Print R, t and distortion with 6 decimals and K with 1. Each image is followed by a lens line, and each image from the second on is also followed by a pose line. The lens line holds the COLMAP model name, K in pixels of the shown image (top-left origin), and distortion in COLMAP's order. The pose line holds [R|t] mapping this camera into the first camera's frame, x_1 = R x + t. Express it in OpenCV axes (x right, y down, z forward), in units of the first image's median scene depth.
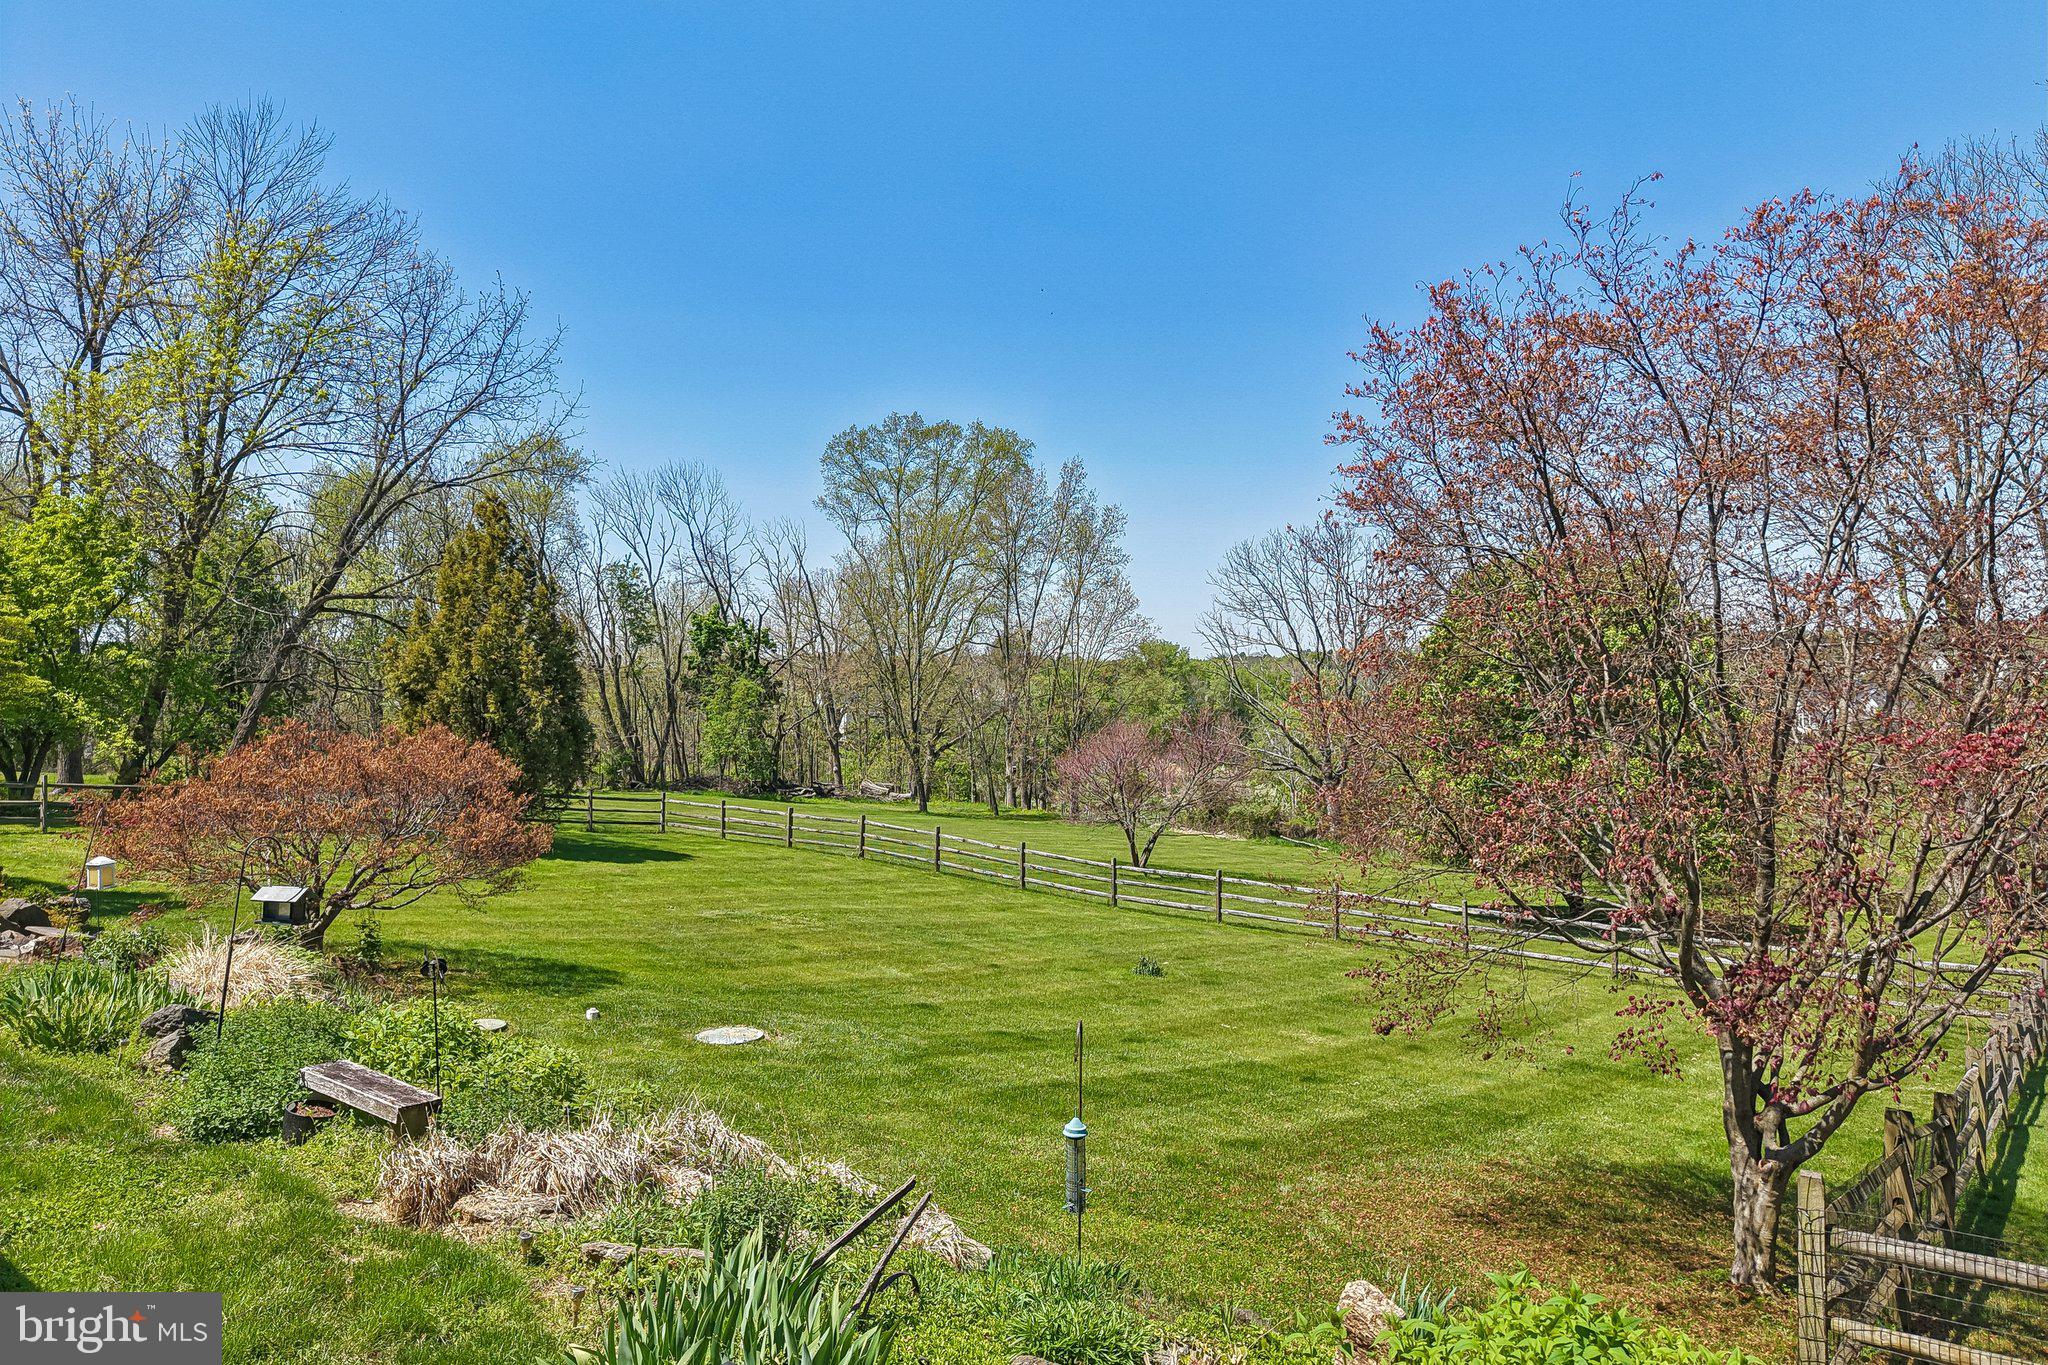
lens RADIAL K [[1271.3, 0, 1027.4], [0, 1271.3, 703.7], [0, 0, 1]] dist [0.000708, -0.029491]
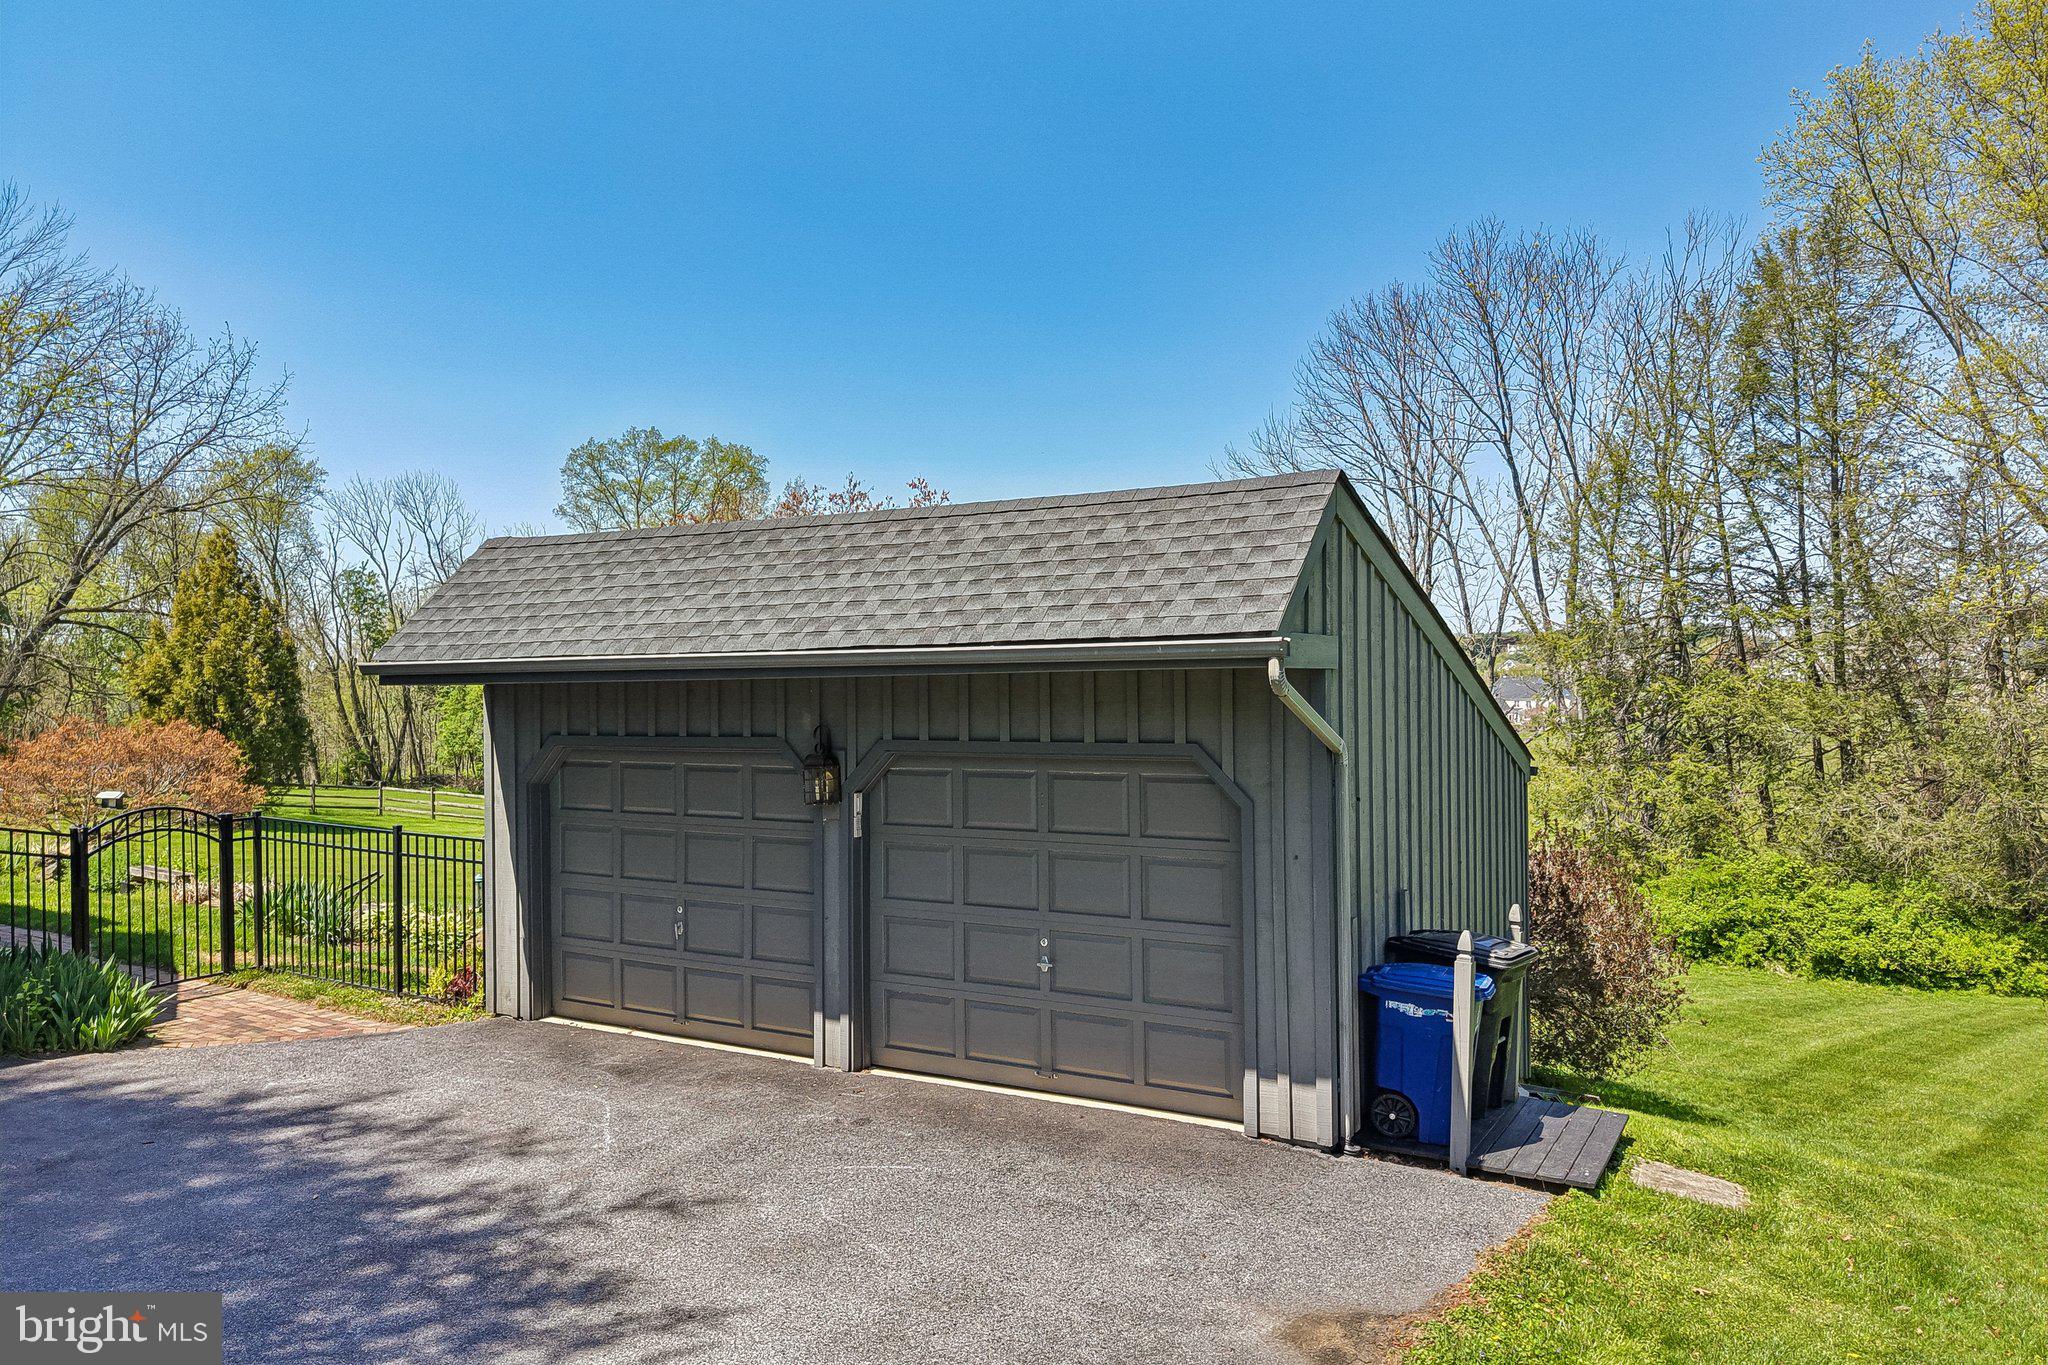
lens RADIAL K [[1363.5, 0, 1024.0], [0, 1363.5, 682.5], [0, 0, 1]] dist [0.043865, -0.050894]
pose [[0.991856, -0.006029, 0.127224, 0.082293], [0.007734, 0.999887, -0.012910, 0.000500], [-0.127132, 0.013788, 0.991790, -0.192228]]
